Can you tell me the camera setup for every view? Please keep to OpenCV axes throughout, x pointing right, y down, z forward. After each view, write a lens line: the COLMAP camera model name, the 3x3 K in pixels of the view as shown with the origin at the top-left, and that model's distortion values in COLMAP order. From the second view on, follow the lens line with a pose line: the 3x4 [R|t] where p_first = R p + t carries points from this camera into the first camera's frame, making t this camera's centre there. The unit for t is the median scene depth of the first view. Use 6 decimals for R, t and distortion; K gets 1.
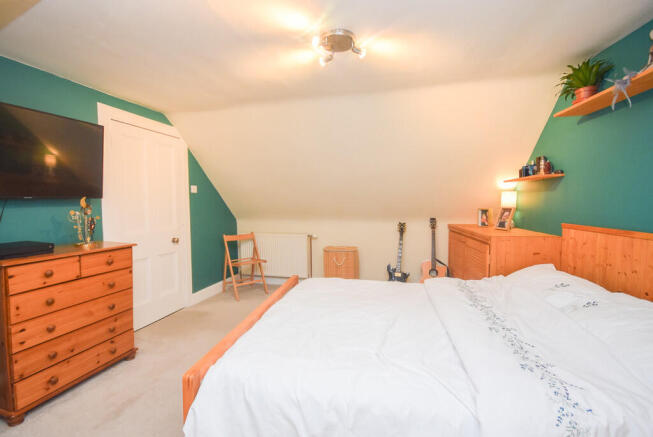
lens RADIAL K [[285.7, 0, 326.1], [0, 285.7, 217.1], [0, 0, 1]] dist [-0.012058, -0.003193]
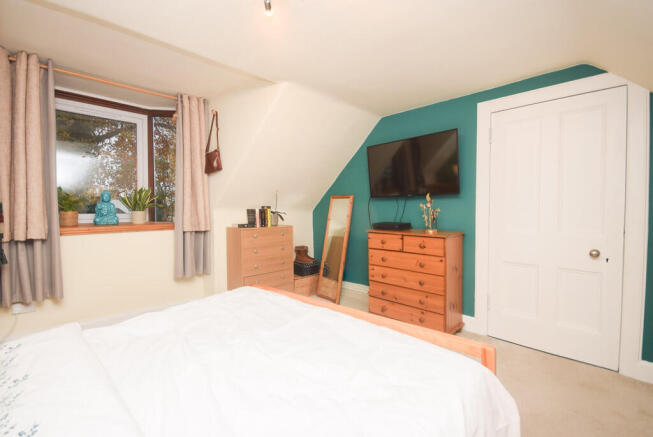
lens RADIAL K [[285.7, 0, 326.6], [0, 285.7, 215.5], [0, 0, 1]] dist [-0.012058, -0.003193]
pose [[-0.483999, 0.027424, -0.874639, 0.552163], [-0.035988, 0.998039, 0.051207, -0.021107], [0.874328, 0.056261, -0.482063, 1.352182]]
